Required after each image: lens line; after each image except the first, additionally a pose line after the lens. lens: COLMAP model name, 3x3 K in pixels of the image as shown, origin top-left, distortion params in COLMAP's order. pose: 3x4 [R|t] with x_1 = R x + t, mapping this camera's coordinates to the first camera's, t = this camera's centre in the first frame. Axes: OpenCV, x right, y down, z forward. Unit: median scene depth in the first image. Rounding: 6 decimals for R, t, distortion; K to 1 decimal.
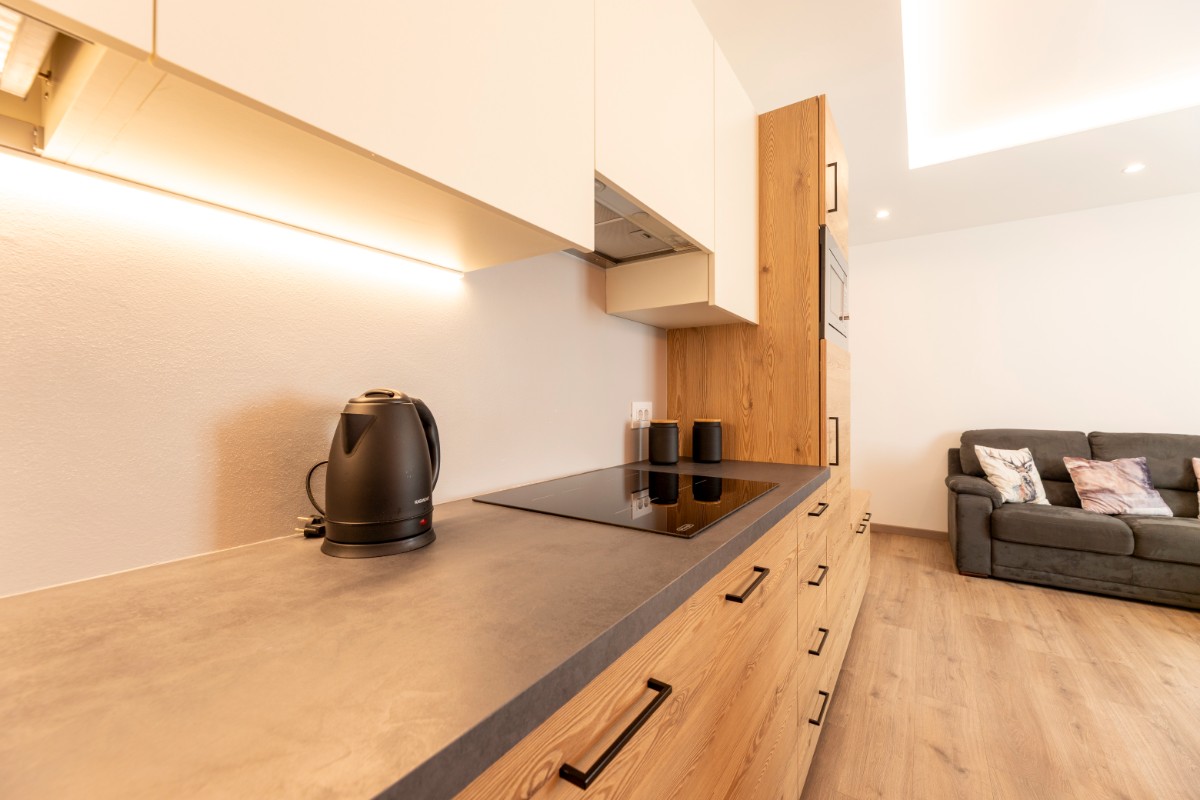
lens RADIAL K [[479.7, 0, 601.6], [0, 479.7, 399.7], [0, 0, 1]] dist [0.002262, -0.000511]
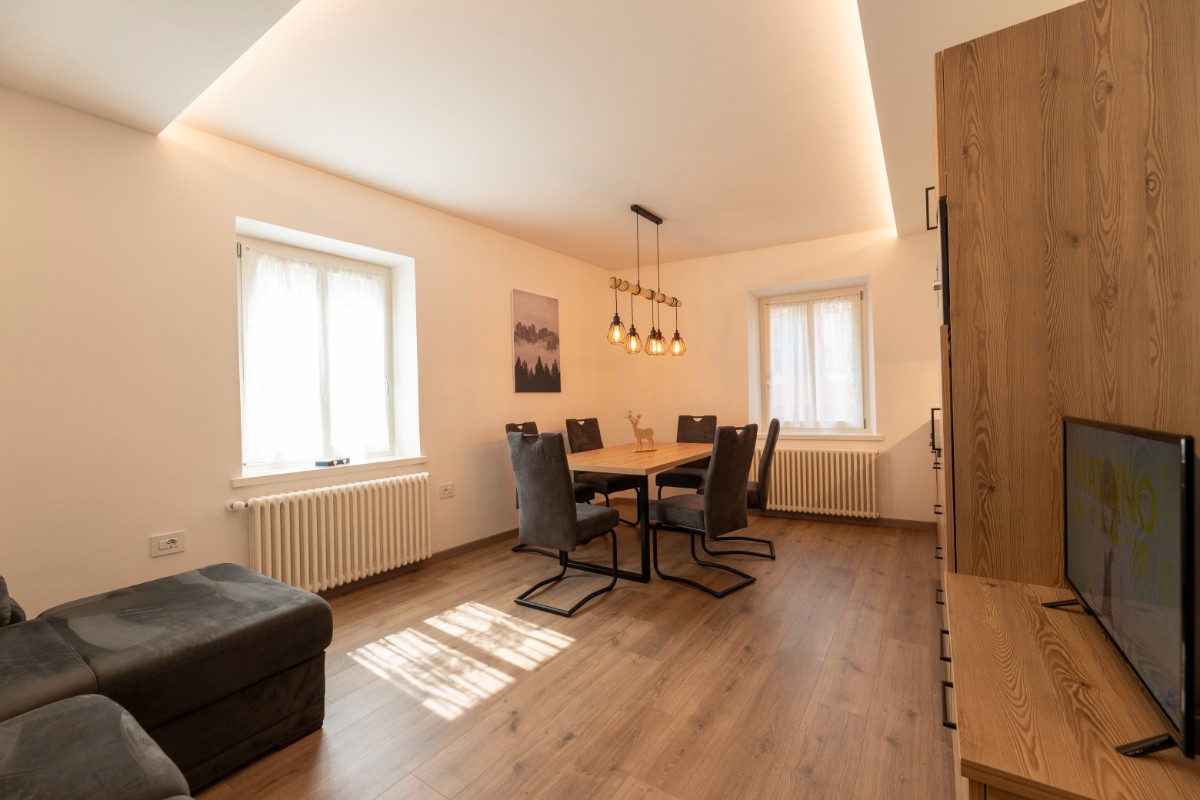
lens RADIAL K [[479.7, 0, 595.4], [0, 479.7, 402.6], [0, 0, 1]] dist [0.002262, -0.000511]
pose [[-0.999518, 0.028567, 0.012122, 1.141783], [0.028512, 0.999582, -0.004696, -0.001741], [-0.012251, -0.004348, -0.999915, 1.922113]]
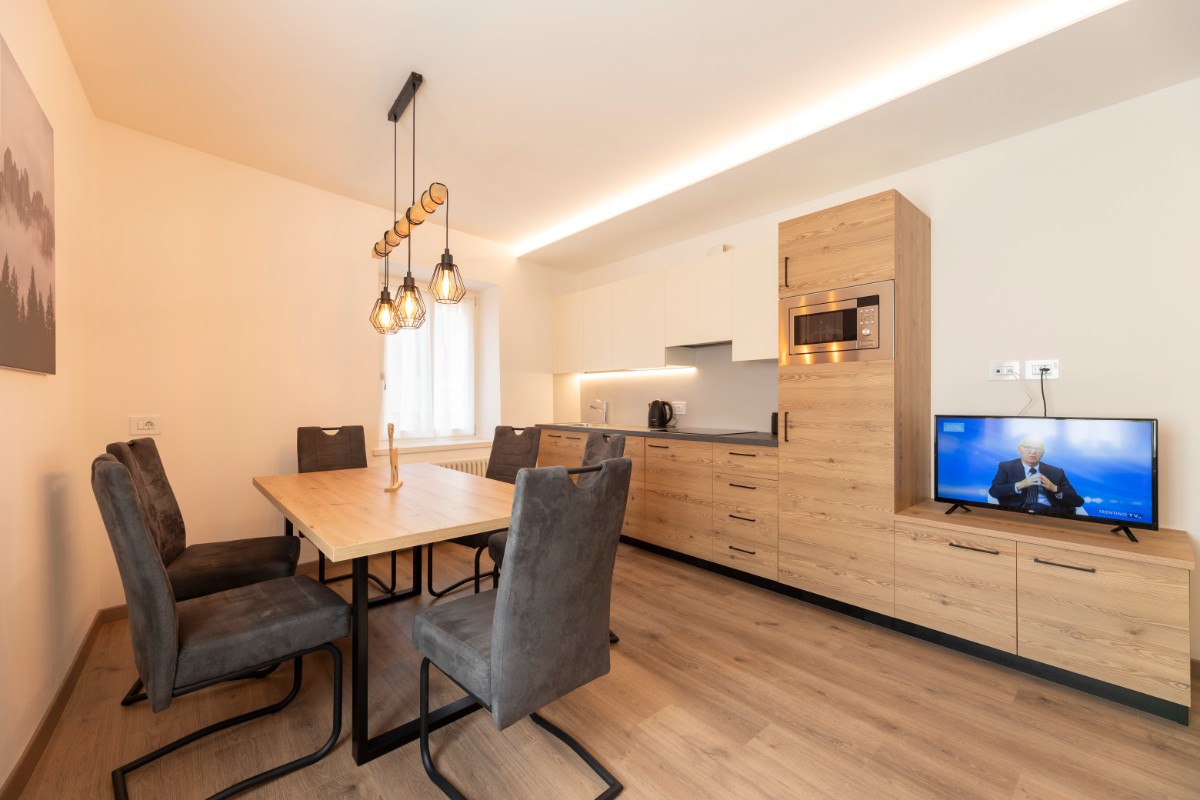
lens RADIAL K [[479.7, 0, 596.5], [0, 479.7, 400.2], [0, 0, 1]] dist [0.002262, -0.000511]
pose [[-0.255383, 0.001114, -0.966839, 2.001532], [0.003852, 0.999993, 0.000135, -0.017000], [0.966832, -0.003689, -0.255385, 0.698507]]
